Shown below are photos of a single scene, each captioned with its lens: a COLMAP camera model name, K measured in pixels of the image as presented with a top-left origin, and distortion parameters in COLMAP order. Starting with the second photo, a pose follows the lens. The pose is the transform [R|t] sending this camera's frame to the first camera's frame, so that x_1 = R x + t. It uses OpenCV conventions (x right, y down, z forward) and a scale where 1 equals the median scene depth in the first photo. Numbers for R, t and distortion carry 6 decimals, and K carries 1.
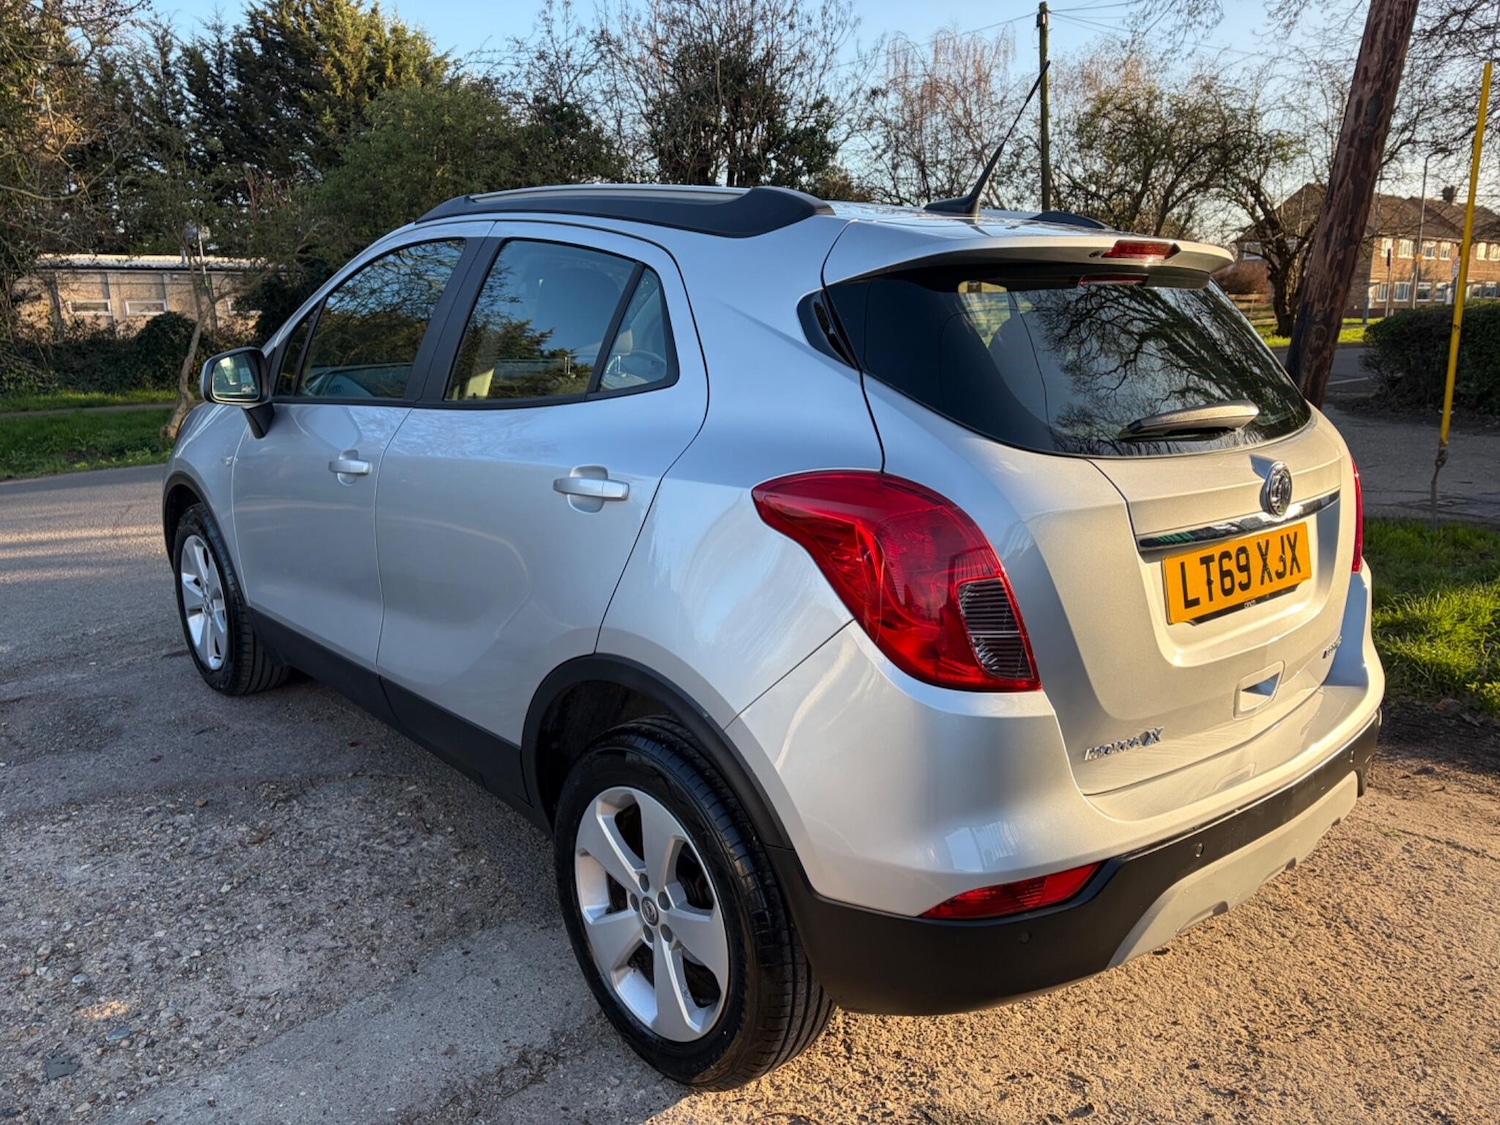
lens RADIAL K [[1125.1, 0, 752.7], [0, 1125.1, 569.9], [0, 0, 1]] dist [0.090782, -0.108126]
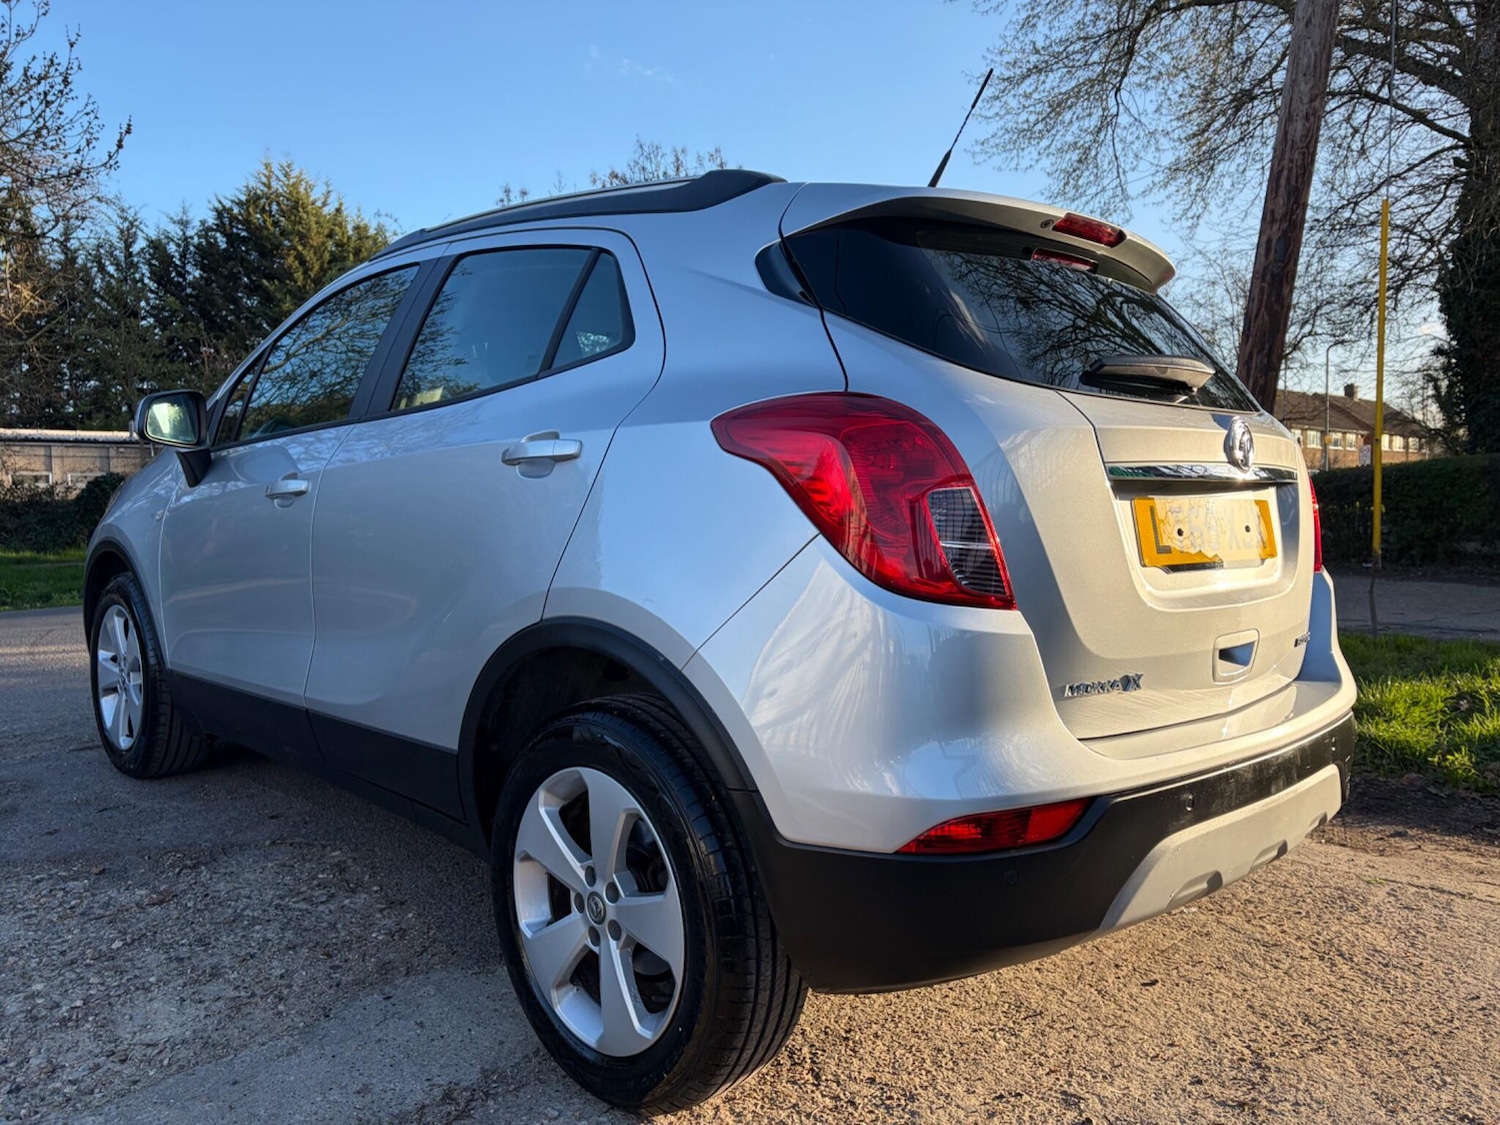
lens RADIAL K [[1125.0, 0, 755.1], [0, 1125.0, 565.1], [0, 0, 1]] dist [0.086544, -0.100102]
pose [[0.998765, 0.000553, 0.049679, -0.007785], [0.007648, 0.986308, -0.164737, 0.148081], [-0.049090, 0.164914, 0.985086, 0.047340]]
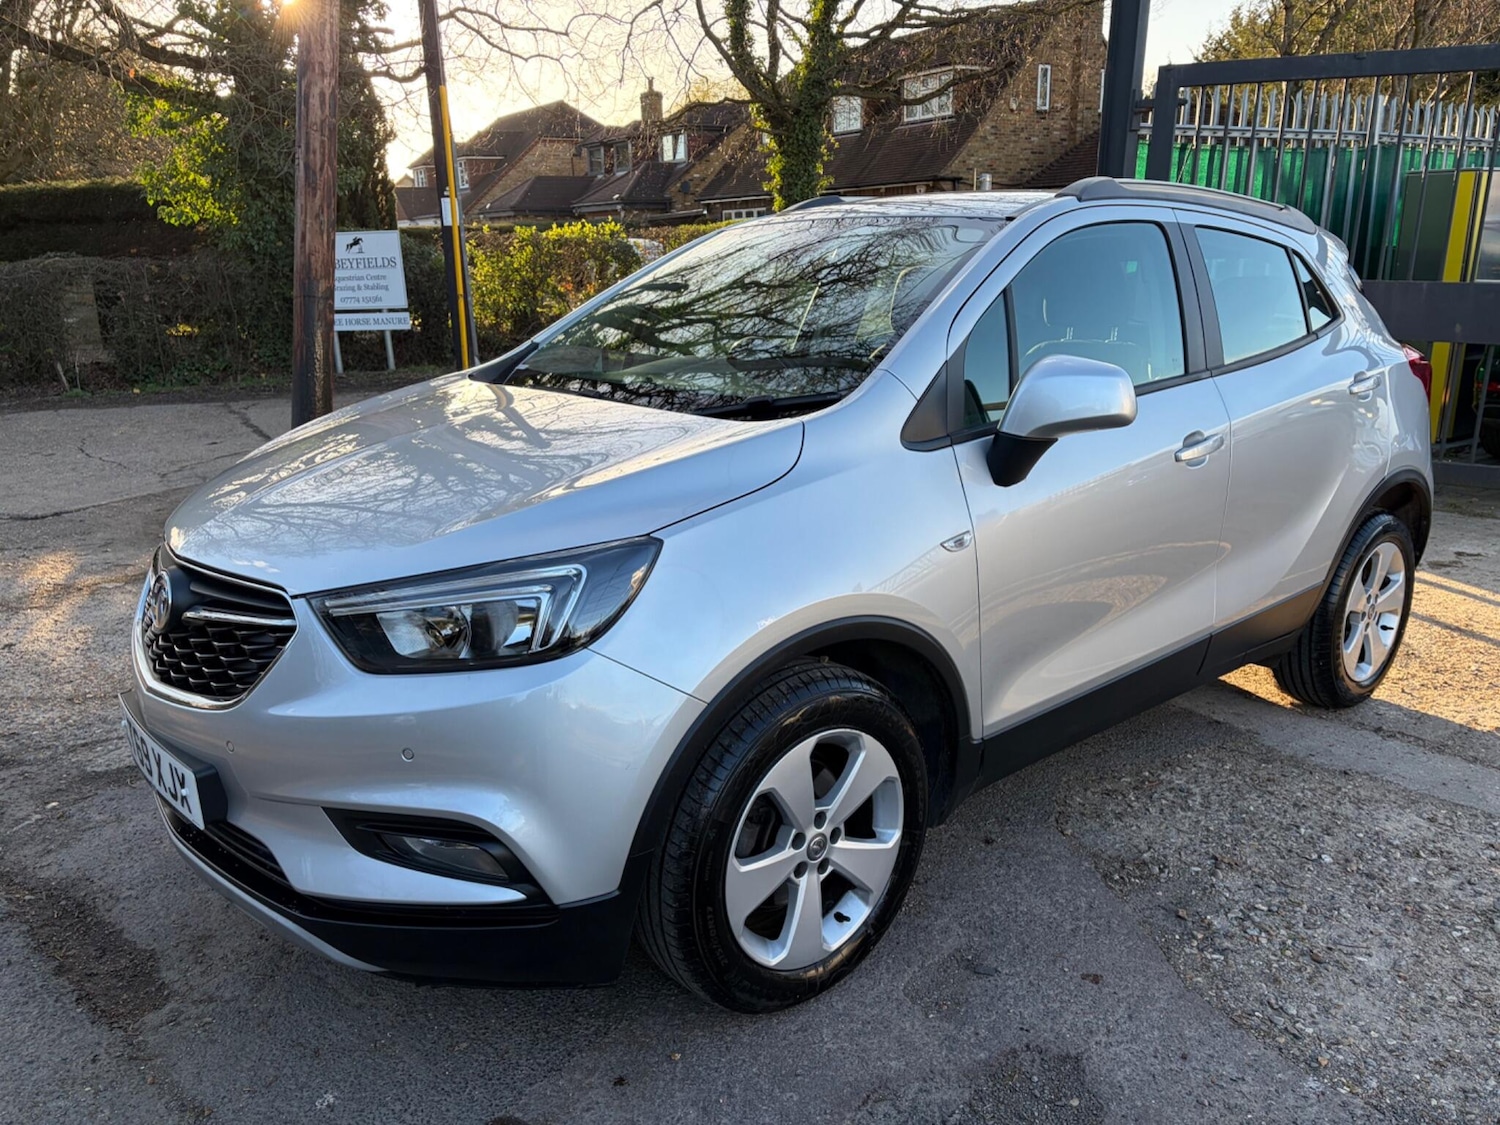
lens RADIAL K [[1126.9, 0, 747.0], [0, 1126.9, 564.6], [0, 0, 1]] dist [0.067755, -0.072128]
pose [[0.014772, -0.260371, 0.965396, -1.495927], [0.244348, 0.937168, 0.249019, -0.375712], [-0.969575, 0.232214, 0.077465, 1.472097]]
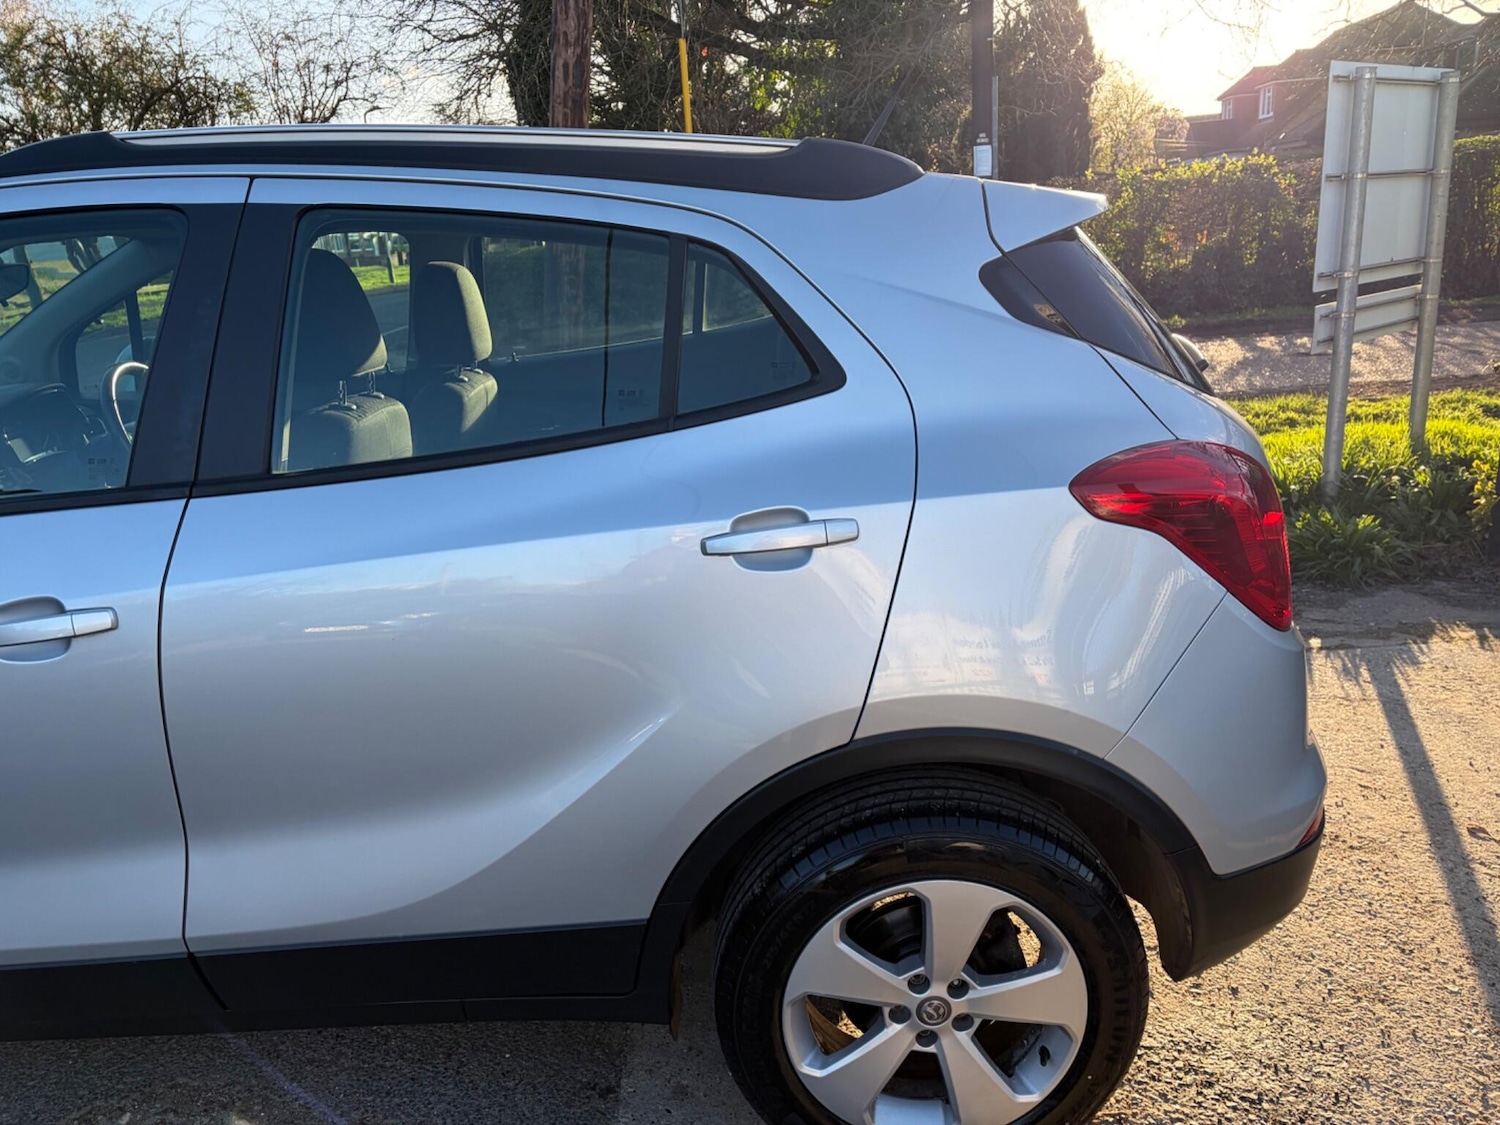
lens RADIAL K [[1125.9, 0, 748.9], [0, 1125.9, 570.7], [0, 0, 1]] dist [0.063087, -0.061513]
pose [[0.652251, -0.247880, 0.716327, -0.573111], [0.219430, 0.966302, 0.134580, -0.128249], [-0.725547, 0.069404, 0.684664, 0.409445]]
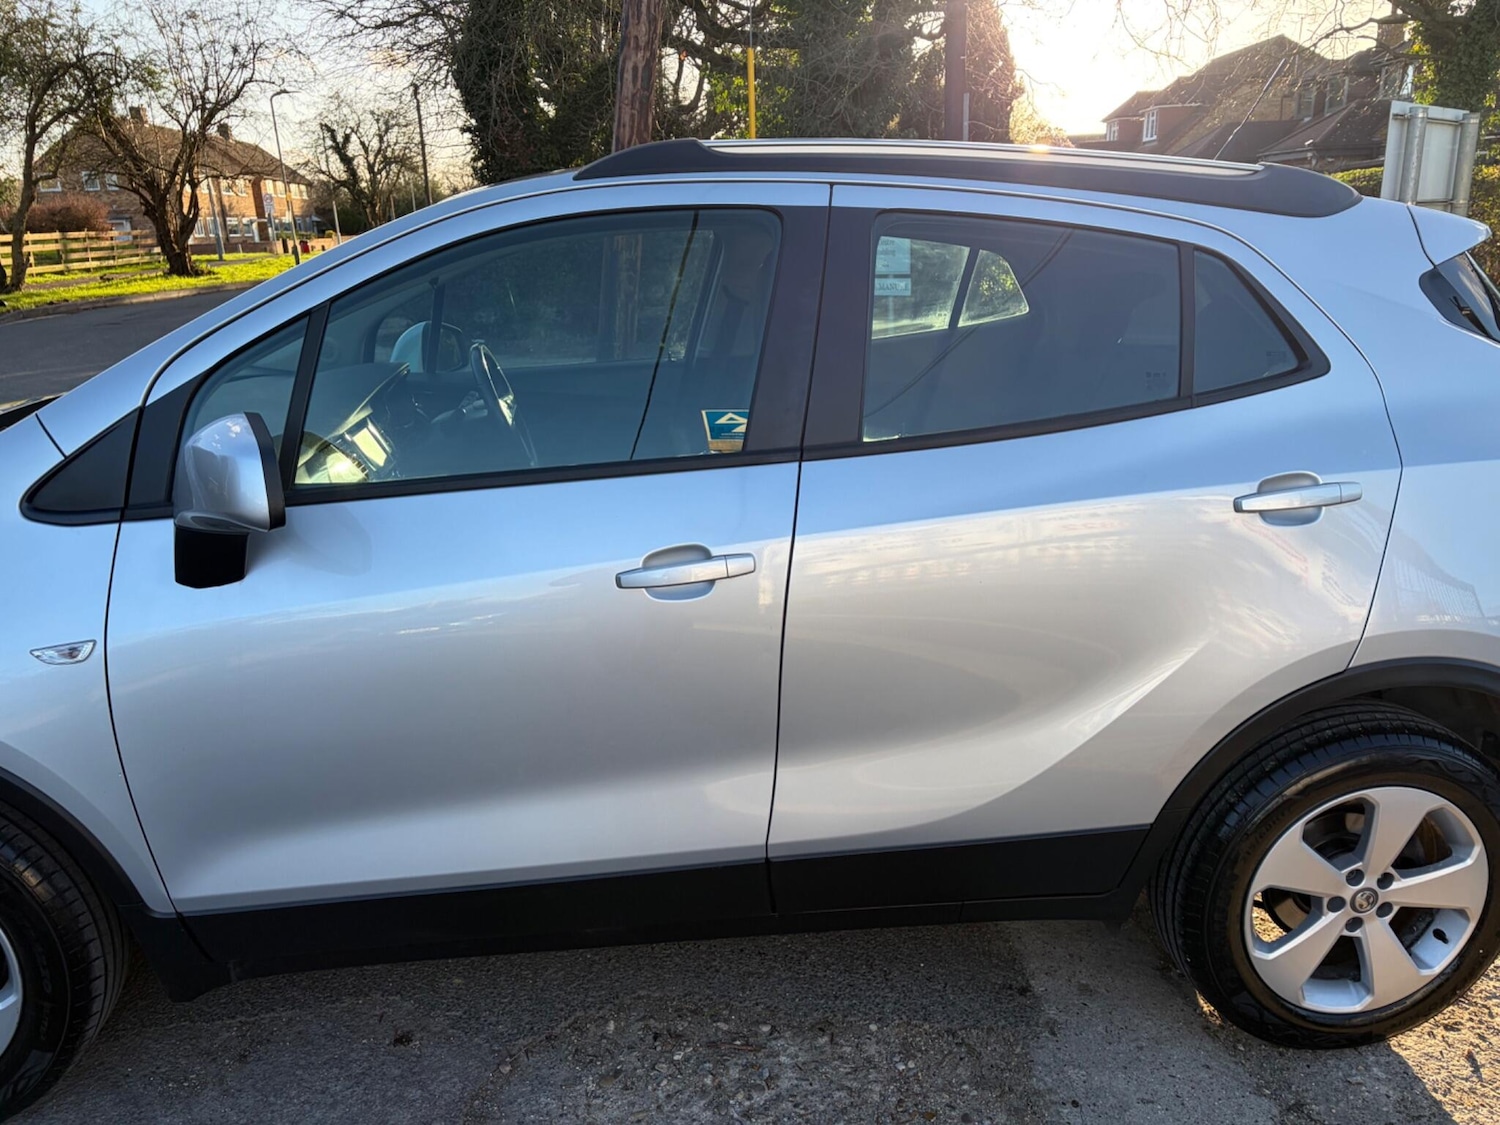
lens RADIAL K [[1126.9, 0, 747.0], [0, 1126.9, 564.6], [0, 0, 1]] dist [0.067755, -0.072128]
pose [[0.575986, -0.241683, 0.780916, -0.913678], [0.202442, 0.967711, 0.150177, -0.200942], [-0.791996, 0.071590, 0.606315, 0.652768]]
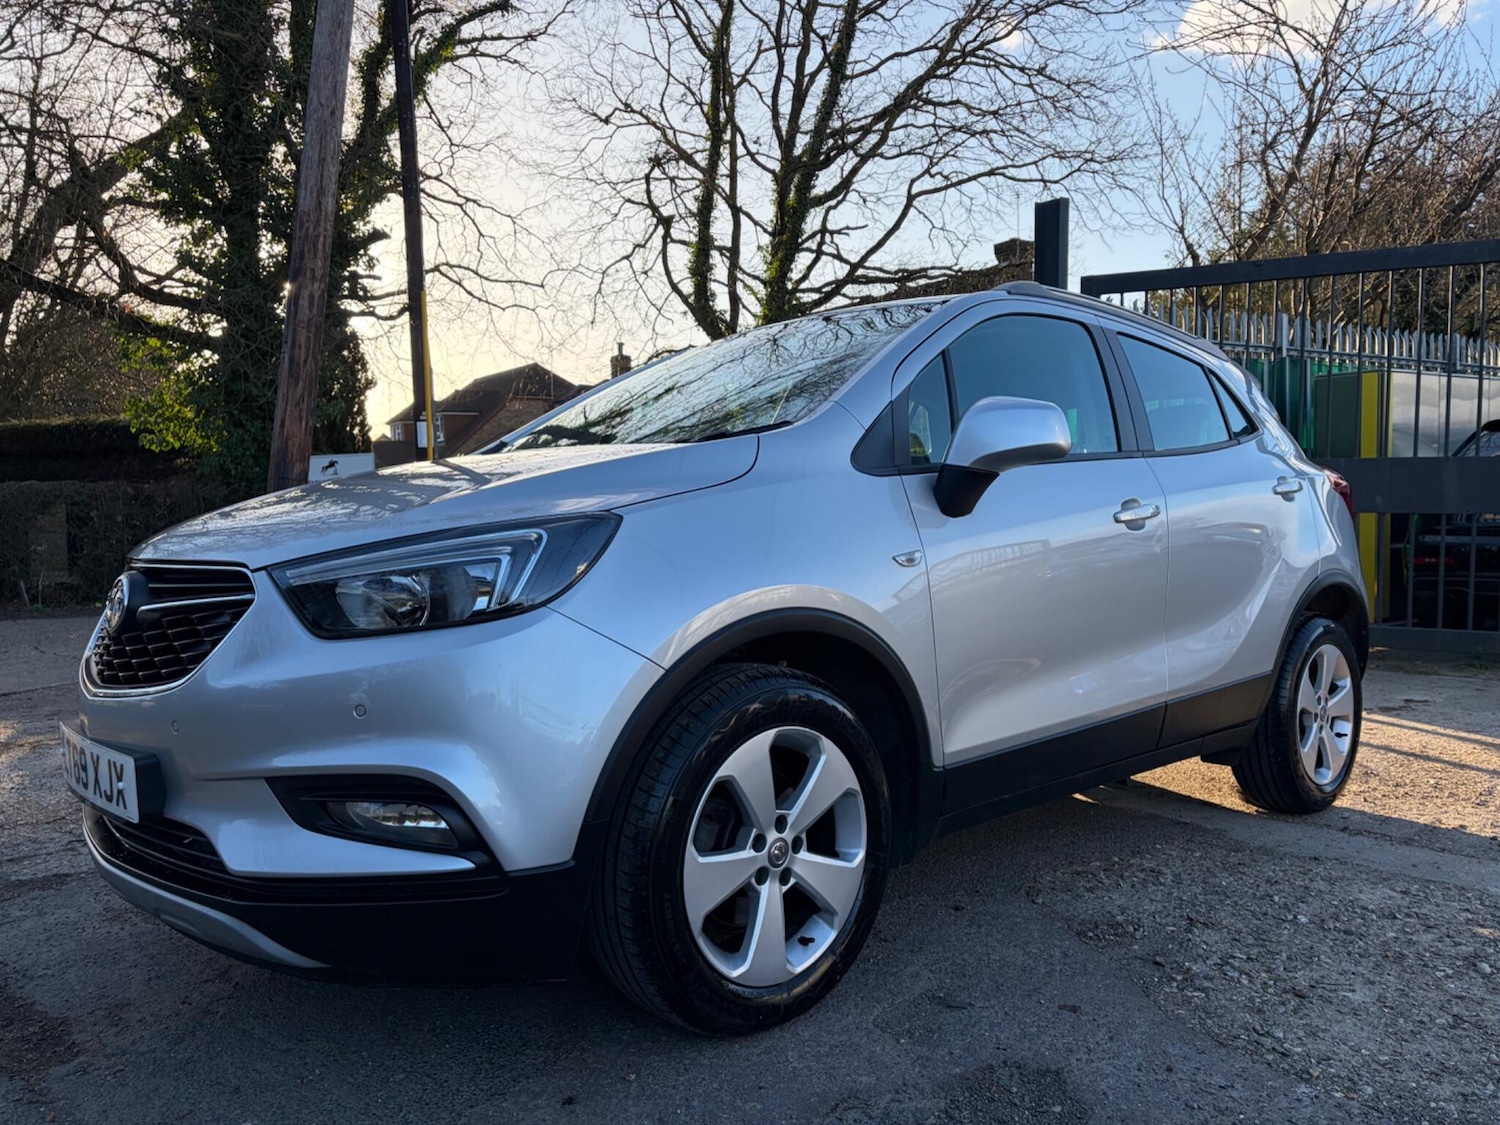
lens RADIAL K [[1124.4, 0, 752.5], [0, 1124.4, 564.9], [0, 0, 1]] dist [0.068500, -0.071775]
pose [[-0.021561, -0.044737, 0.998766, -1.543421], [0.248703, 0.967355, 0.048699, -0.202282], [-0.968340, 0.249446, -0.009731, 1.509717]]
